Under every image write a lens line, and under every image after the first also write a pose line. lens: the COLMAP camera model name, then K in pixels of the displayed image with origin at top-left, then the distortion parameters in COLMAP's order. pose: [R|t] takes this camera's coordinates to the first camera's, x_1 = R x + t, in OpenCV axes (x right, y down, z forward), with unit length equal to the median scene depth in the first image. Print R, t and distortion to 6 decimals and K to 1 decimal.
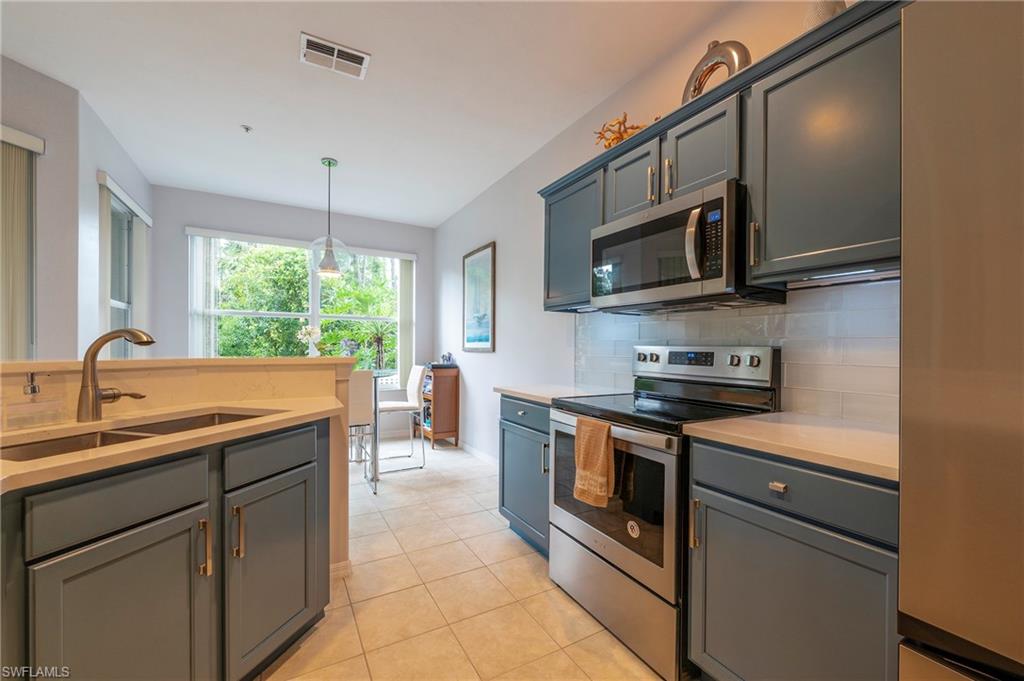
lens RADIAL K [[413.5, 0, 511.9], [0, 413.5, 340.3], [0, 0, 1]] dist [-0.001980, -0.002298]
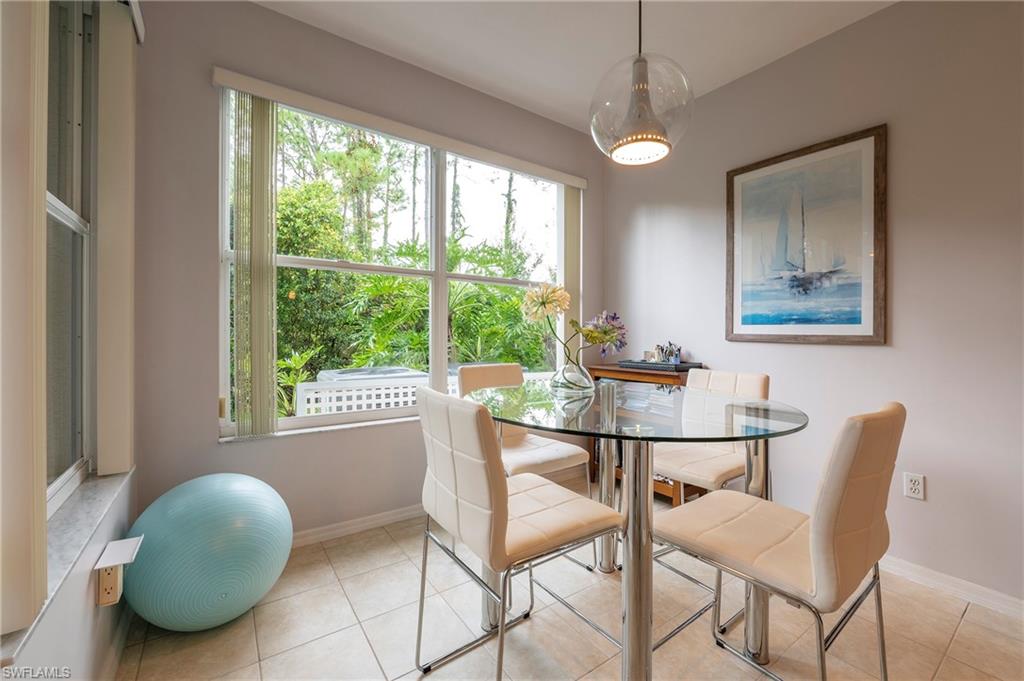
lens RADIAL K [[413.5, 0, 510.7], [0, 413.5, 332.2], [0, 0, 1]] dist [-0.001980, -0.002298]
pose [[0.994532, 0.015765, 0.103232, -0.840308], [-0.017113, 0.999779, 0.012184, 0.024360], [-0.103017, -0.013883, 0.994583, 0.838061]]
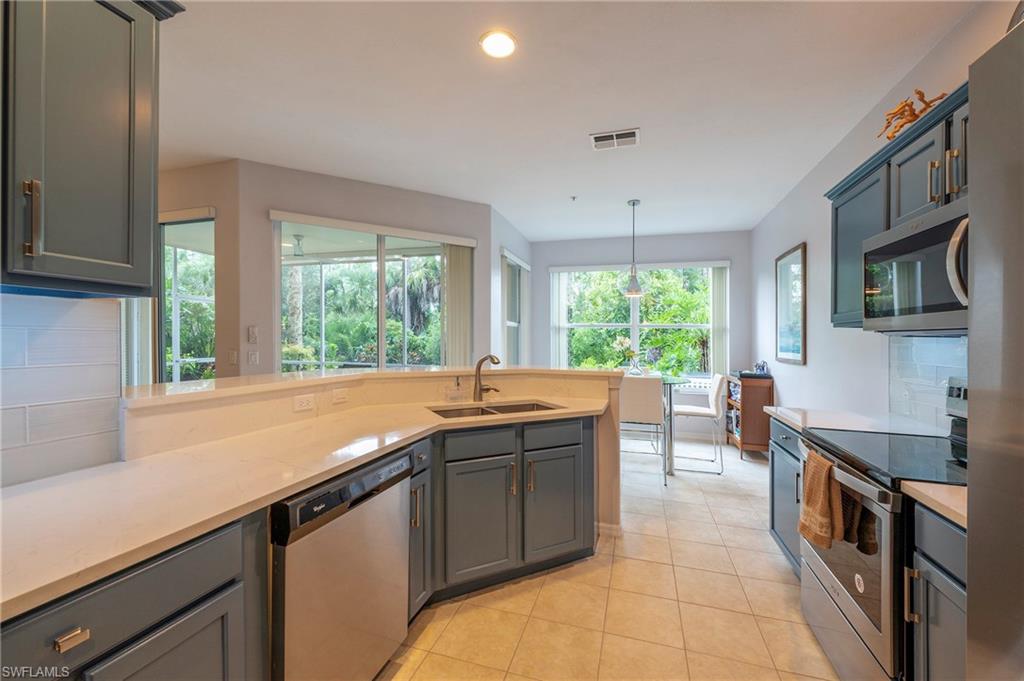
lens RADIAL K [[413.5, 0, 516.3], [0, 413.5, 338.0], [0, 0, 1]] dist [-0.001980, -0.002298]
pose [[0.687498, 0.002367, -0.726183, 0.274734], [0.004494, 0.999962, 0.007514, -0.062197], [0.726173, -0.008429, 0.687461, -0.113787]]
